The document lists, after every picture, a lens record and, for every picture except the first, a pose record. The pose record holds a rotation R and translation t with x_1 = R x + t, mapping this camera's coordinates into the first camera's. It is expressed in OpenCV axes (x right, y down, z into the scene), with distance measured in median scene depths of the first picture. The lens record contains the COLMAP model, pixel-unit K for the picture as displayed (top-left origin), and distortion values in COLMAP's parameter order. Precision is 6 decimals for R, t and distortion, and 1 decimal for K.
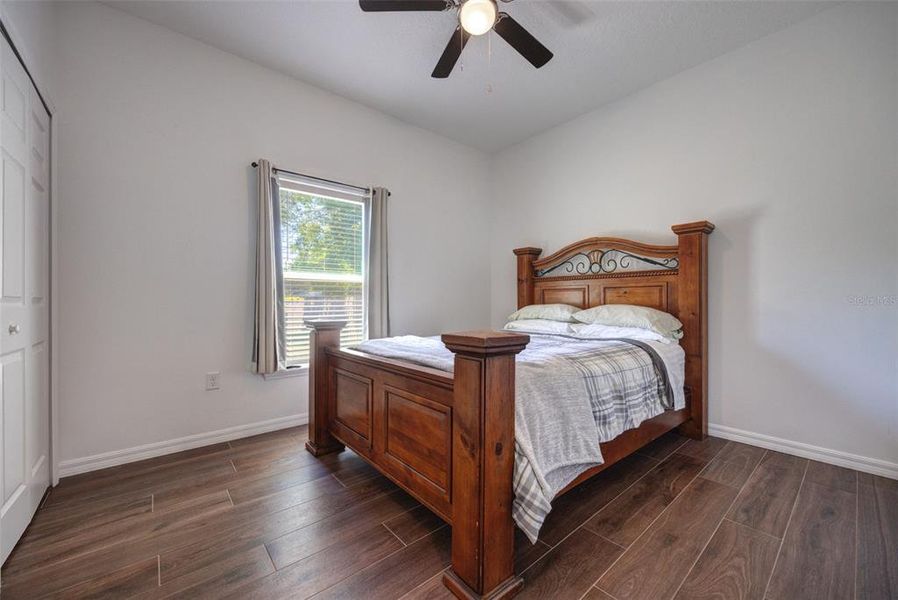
lens RADIAL K [[350.3, 0, 461.3], [0, 350.3, 298.7], [0, 0, 1]] dist [0.001233, -0.000192]
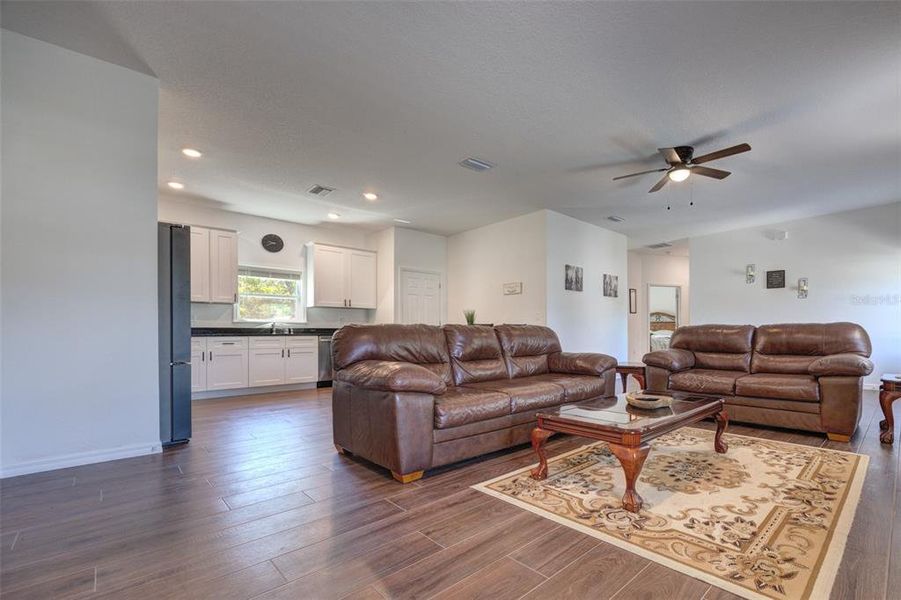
lens RADIAL K [[394.9, 0, 448.5], [0, 394.9, 330.7], [0, 0, 1]] dist [-0.000096, -0.001077]
pose [[0.999794, -0.003899, 0.019935, -2.969102], [0.003869, 0.999991, 0.001541, 0.012495], [-0.019941, -0.001464, 0.999800, -4.867217]]
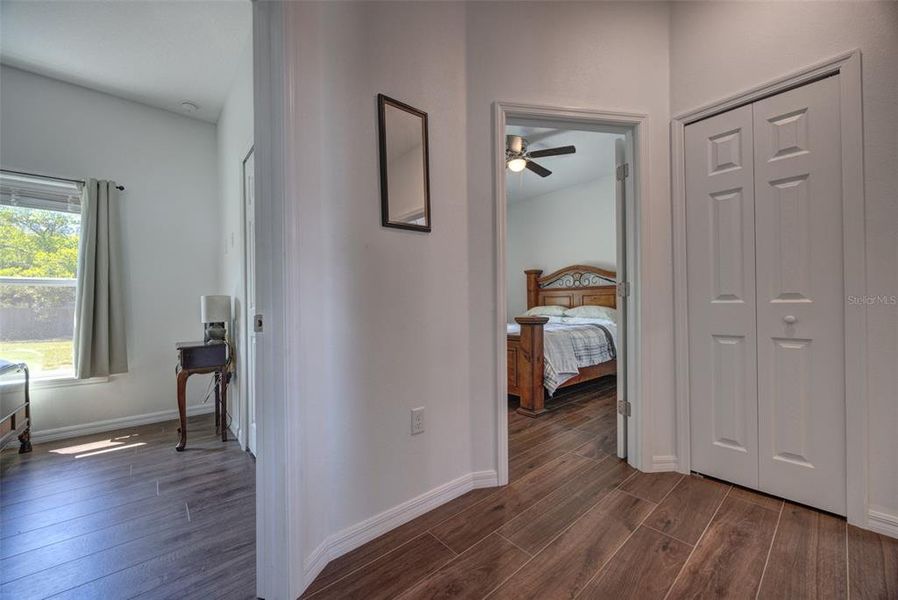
lens RADIAL K [[350.3, 0, 447.2], [0, 350.3, 302.5], [0, 0, 1]] dist [0.001233, -0.000192]
pose [[0.999934, -0.010972, -0.003405, -0.336135], [0.010976, 0.999939, 0.001178, -0.011309], [0.003392, -0.001215, 0.999994, -0.979417]]
